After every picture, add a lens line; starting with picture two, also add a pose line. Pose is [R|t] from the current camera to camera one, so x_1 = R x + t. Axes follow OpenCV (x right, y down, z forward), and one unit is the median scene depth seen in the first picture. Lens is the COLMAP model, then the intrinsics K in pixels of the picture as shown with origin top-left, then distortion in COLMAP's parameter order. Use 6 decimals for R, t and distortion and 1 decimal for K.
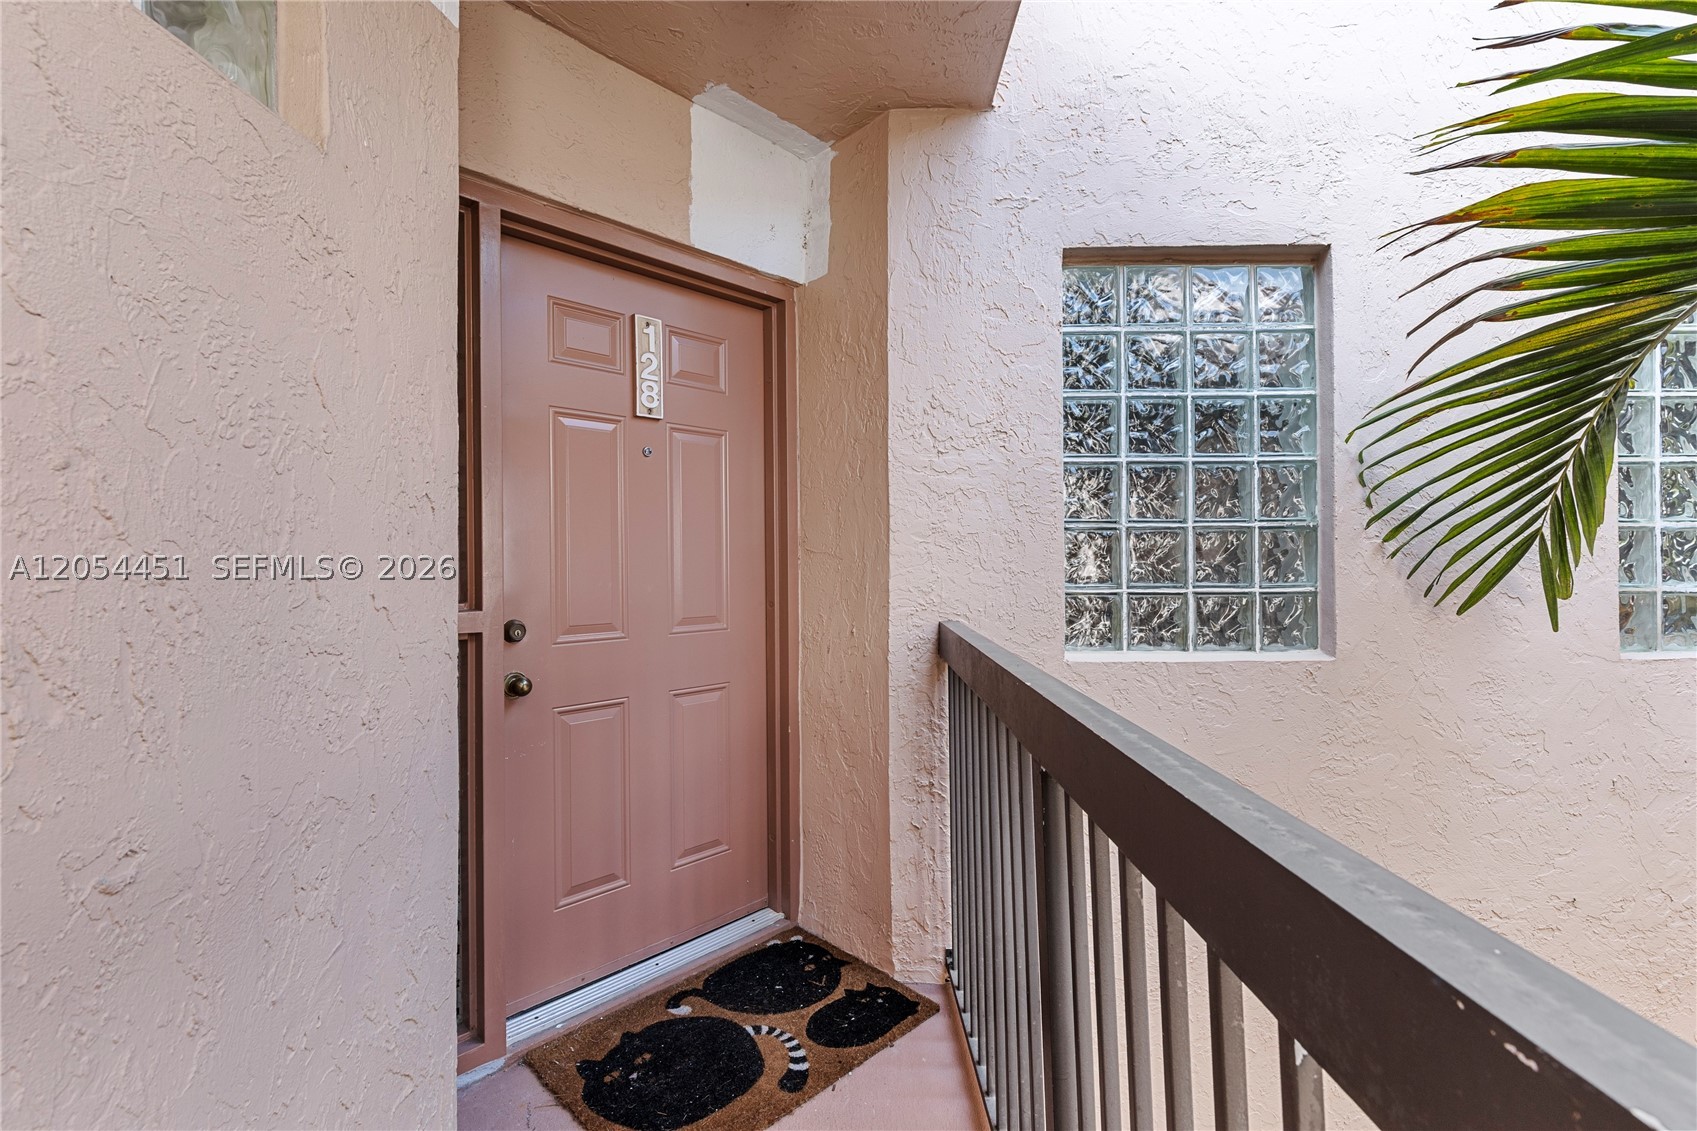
lens RADIAL K [[787.2, 0, 843.0], [0, 787.2, 562.3], [0, 0, 1]] dist [0.005303, -0.000273]
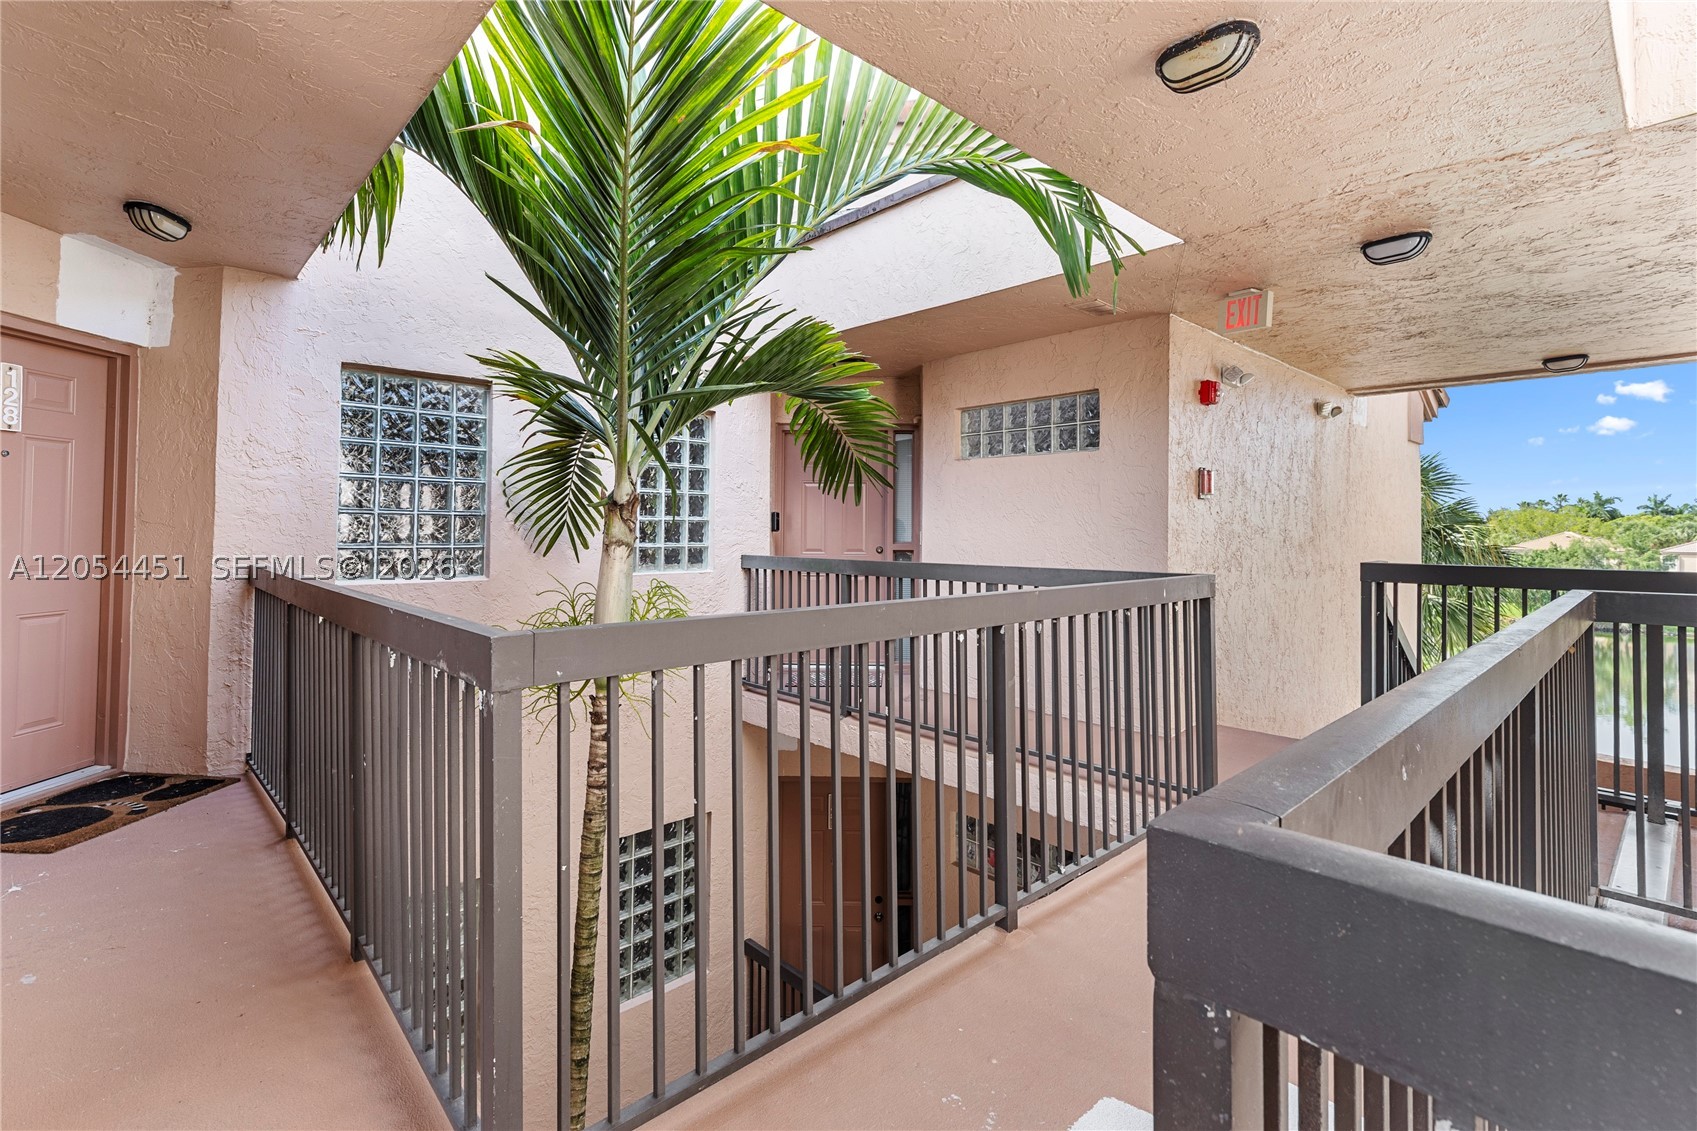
lens RADIAL K [[787.2, 0, 858.6], [0, 787.2, 508.0], [0, 0, 1]] dist [0.005303, -0.000273]
pose [[0.719479, 0.031797, 0.693786, -0.122476], [-0.014245, 0.999417, -0.031032, -0.014336], [-0.694368, 0.012444, 0.719513, -1.174532]]
